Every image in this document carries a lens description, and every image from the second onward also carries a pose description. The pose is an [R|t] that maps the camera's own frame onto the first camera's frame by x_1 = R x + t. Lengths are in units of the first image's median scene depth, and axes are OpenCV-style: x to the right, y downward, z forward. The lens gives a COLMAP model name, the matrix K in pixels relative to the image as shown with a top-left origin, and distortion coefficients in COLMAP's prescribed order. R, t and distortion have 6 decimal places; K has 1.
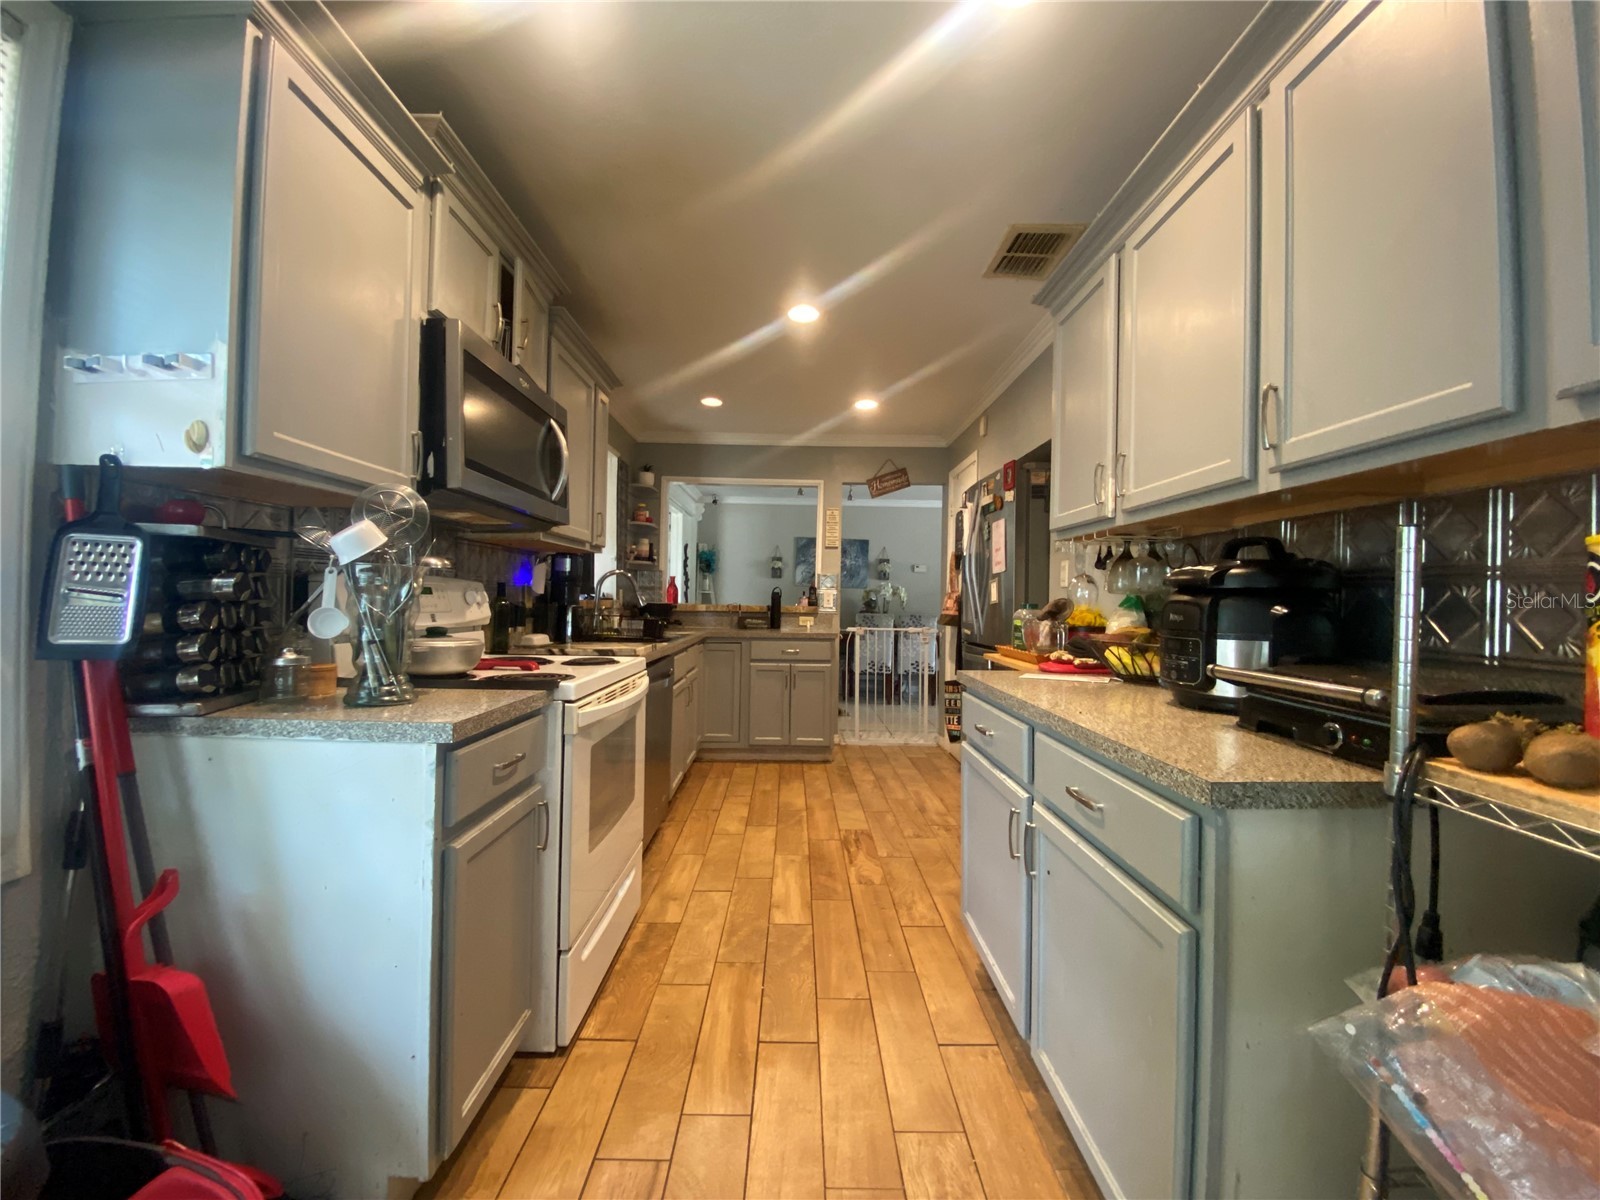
lens RADIAL K [[648.1, 0, 791.2], [0, 648.1, 600.3], [0, 0, 1]] dist [0.047890, -0.041397]
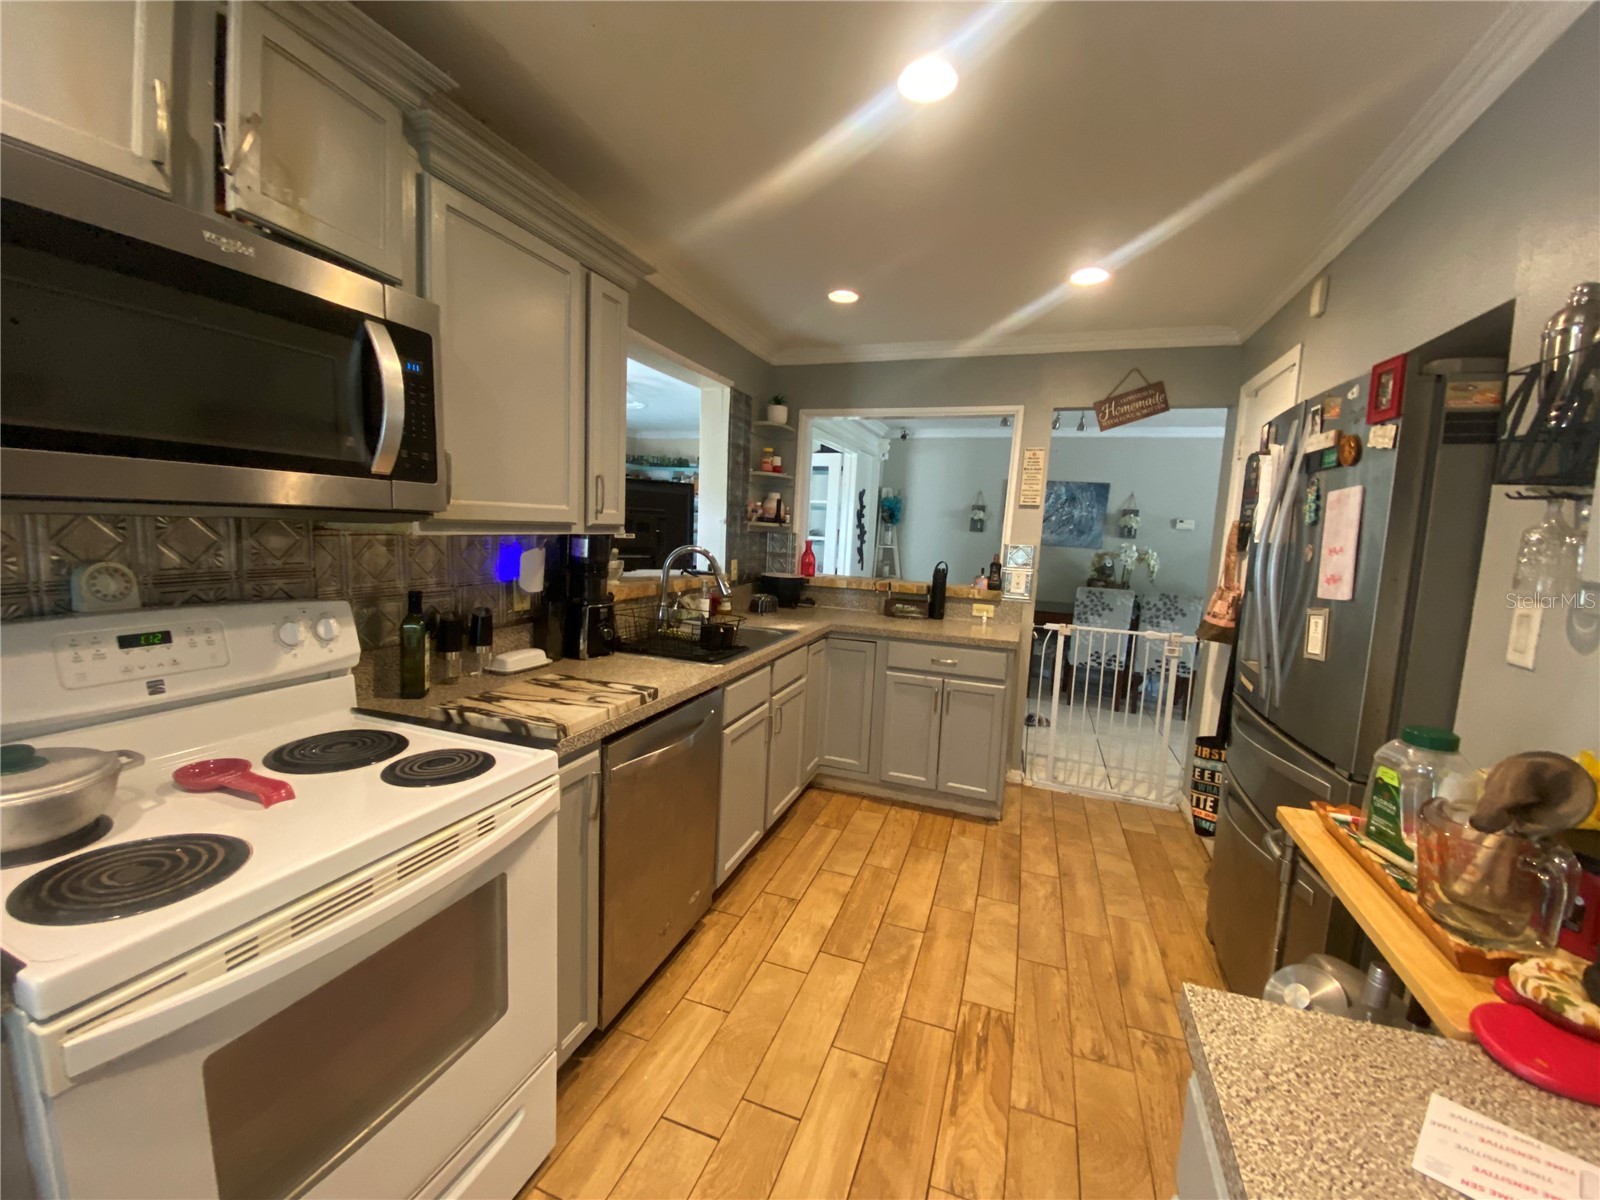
lens RADIAL K [[648.1, 0, 791.2], [0, 648.1, 600.3], [0, 0, 1]] dist [0.047890, -0.041397]
pose [[0.936982, 0.065230, -0.343235, 0.080415], [-0.028738, 0.993477, 0.110353, -0.059337], [0.348195, -0.093535, 0.932744, 0.295391]]
